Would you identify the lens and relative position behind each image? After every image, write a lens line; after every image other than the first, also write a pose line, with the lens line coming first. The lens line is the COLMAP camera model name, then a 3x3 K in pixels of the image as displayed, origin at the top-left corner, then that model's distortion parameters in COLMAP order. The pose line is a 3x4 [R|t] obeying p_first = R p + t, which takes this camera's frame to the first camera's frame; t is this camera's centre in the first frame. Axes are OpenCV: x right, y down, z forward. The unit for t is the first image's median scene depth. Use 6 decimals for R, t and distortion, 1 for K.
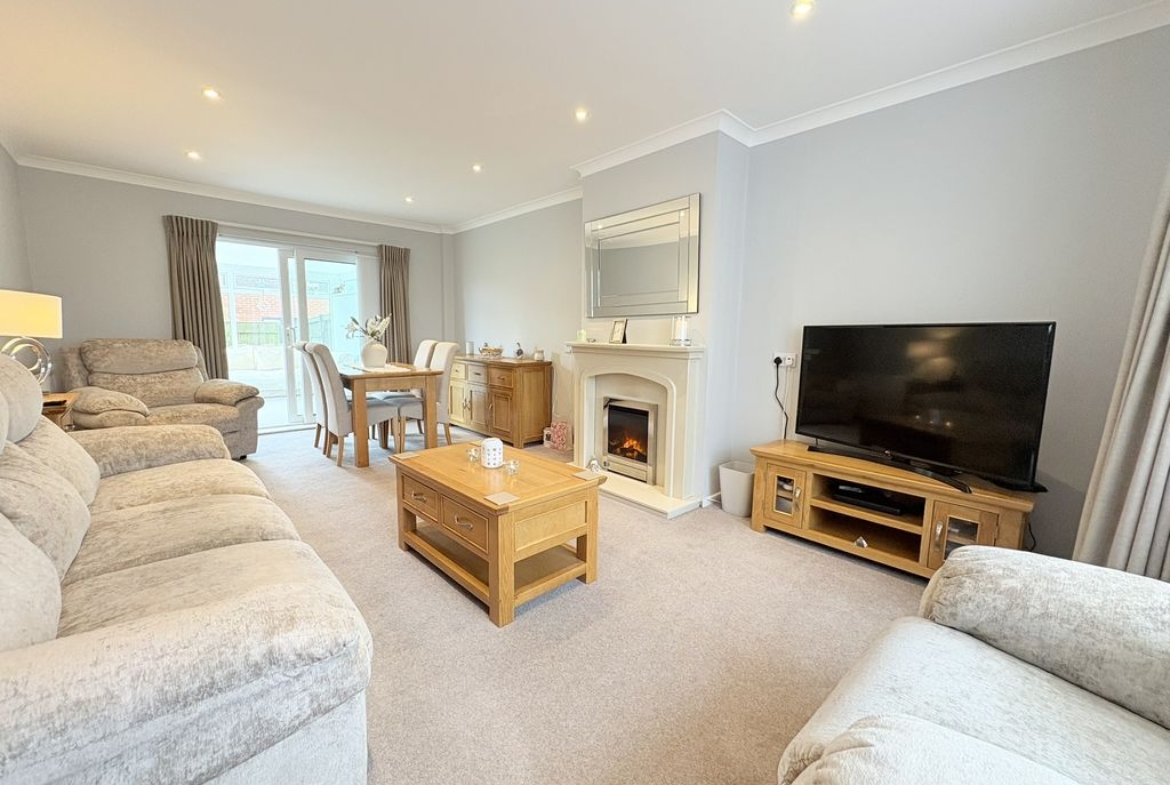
lens RADIAL K [[470.1, 0, 585.0], [0, 470.1, 392.5], [0, 0, 1]] dist [-0.001617, 0.000072]
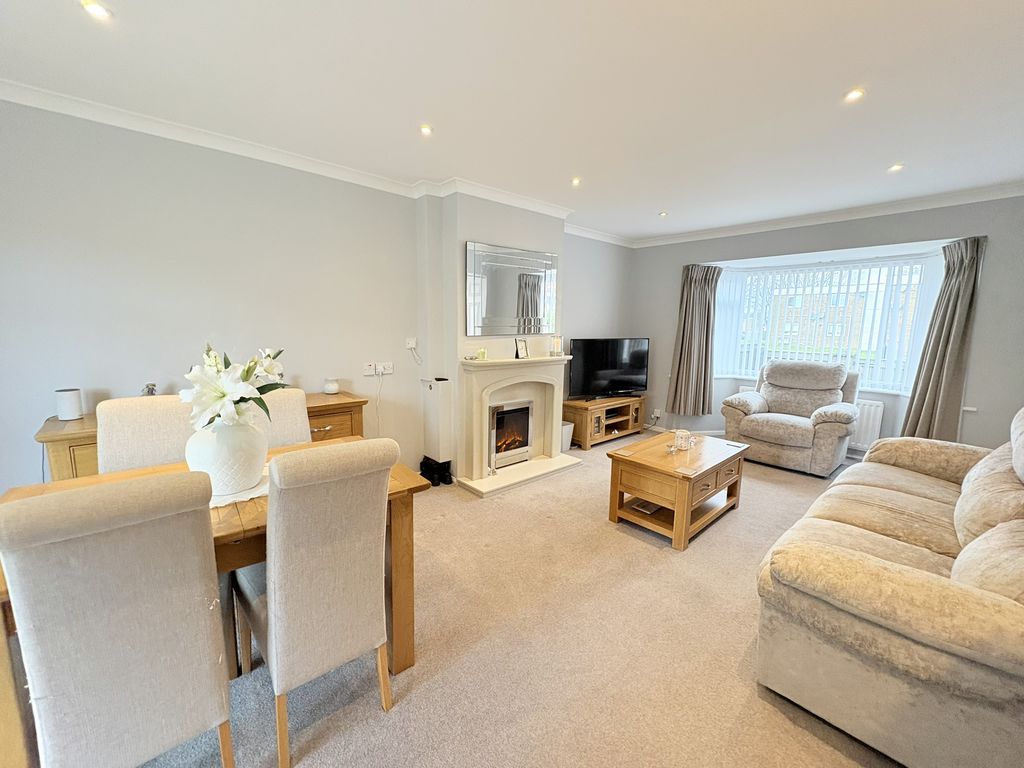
lens RADIAL K [[409.4, 0, 512.0], [0, 409.4, 384.0], [0, 0, 1]] dist [0.000091, 0.000001]
pose [[0.015841, -0.159303, 0.987103, -1.076643], [0.112107, 0.981285, 0.156565, -0.227368], [-0.993570, 0.108181, 0.033403, 1.075864]]
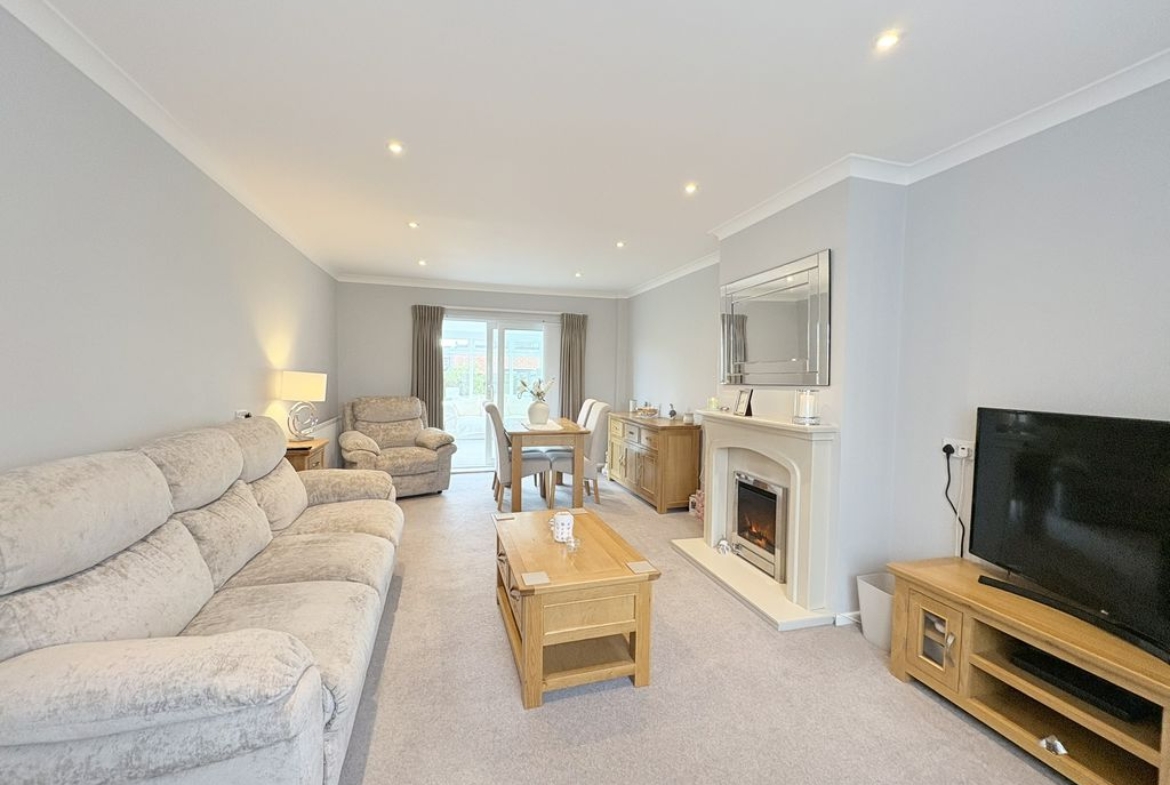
lens RADIAL K [[469.9, 0, 585.0], [0, 469.9, 392.5], [0, 0, 1]] dist [0.000158, -0.000122]
pose [[0.891441, 0.017077, -0.452814, 0.230353], [-0.059331, 0.995085, -0.079277, -0.064322], [0.449235, 0.097537, 0.888073, 0.055124]]
